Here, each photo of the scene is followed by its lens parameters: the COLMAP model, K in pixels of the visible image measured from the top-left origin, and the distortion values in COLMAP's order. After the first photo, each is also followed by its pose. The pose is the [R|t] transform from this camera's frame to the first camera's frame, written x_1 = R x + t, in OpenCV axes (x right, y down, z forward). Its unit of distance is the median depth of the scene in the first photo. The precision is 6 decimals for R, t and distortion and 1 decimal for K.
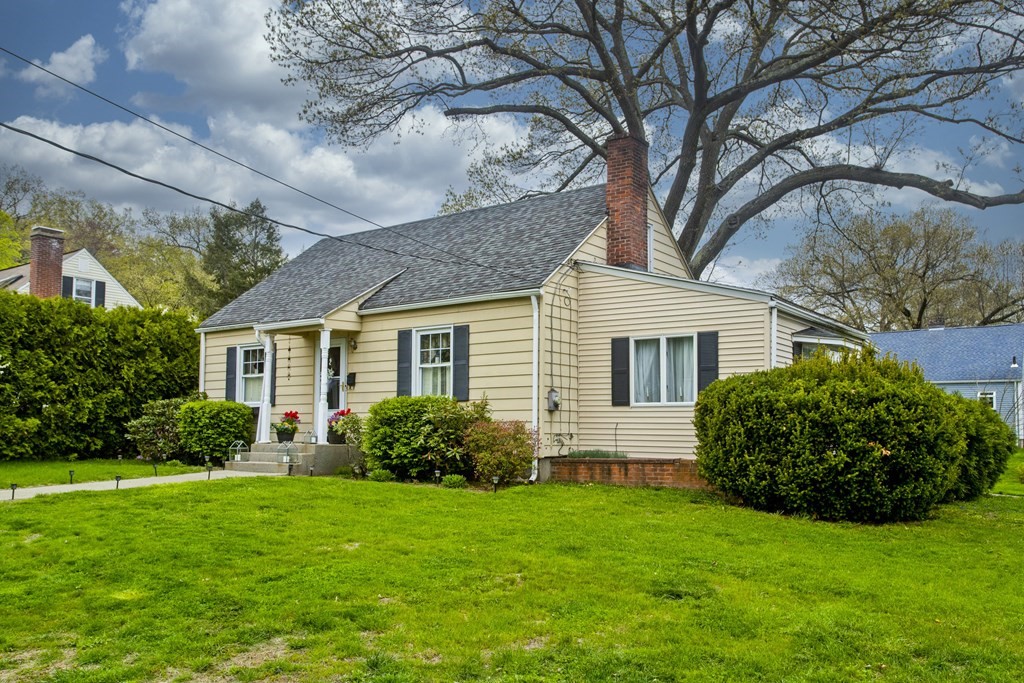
lens RADIAL K [[868.2, 0, 512.0], [0, 868.2, 324.5], [0, 0, 1]] dist [0.003482, 0.002359]
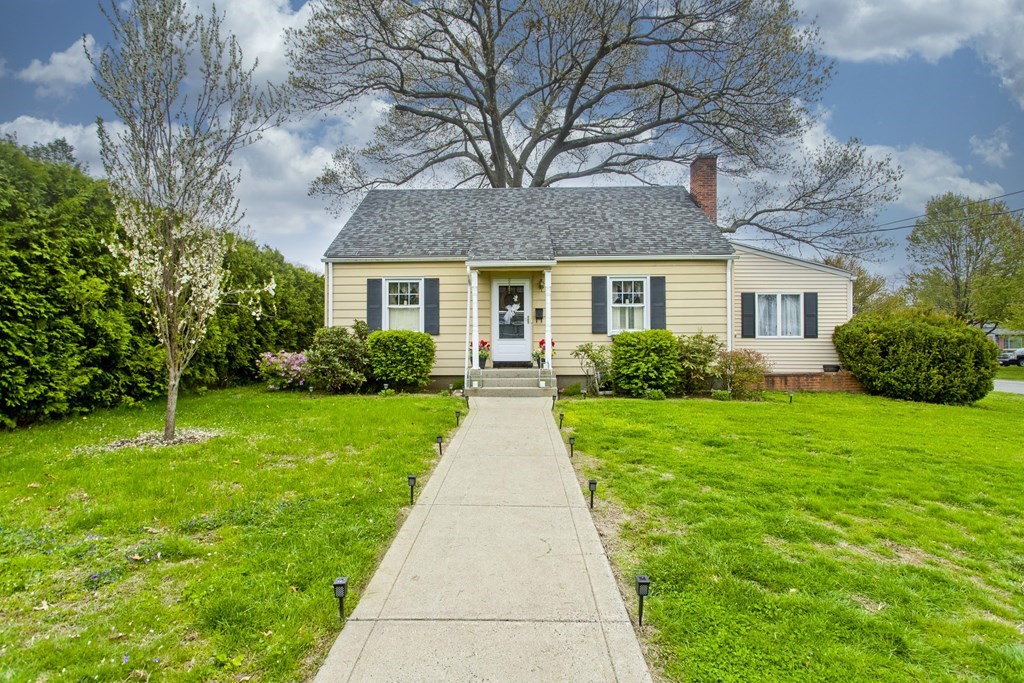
lens RADIAL K [[502.4, 0, 515.1], [0, 502.4, 313.3], [0, 0, 1]] dist [0.000526, -0.000083]
pose [[0.811883, 0.030013, 0.583048, -0.677135], [-0.065777, 0.997021, 0.040270, 0.040394], [-0.580103, -0.071046, 0.811439, 0.502489]]
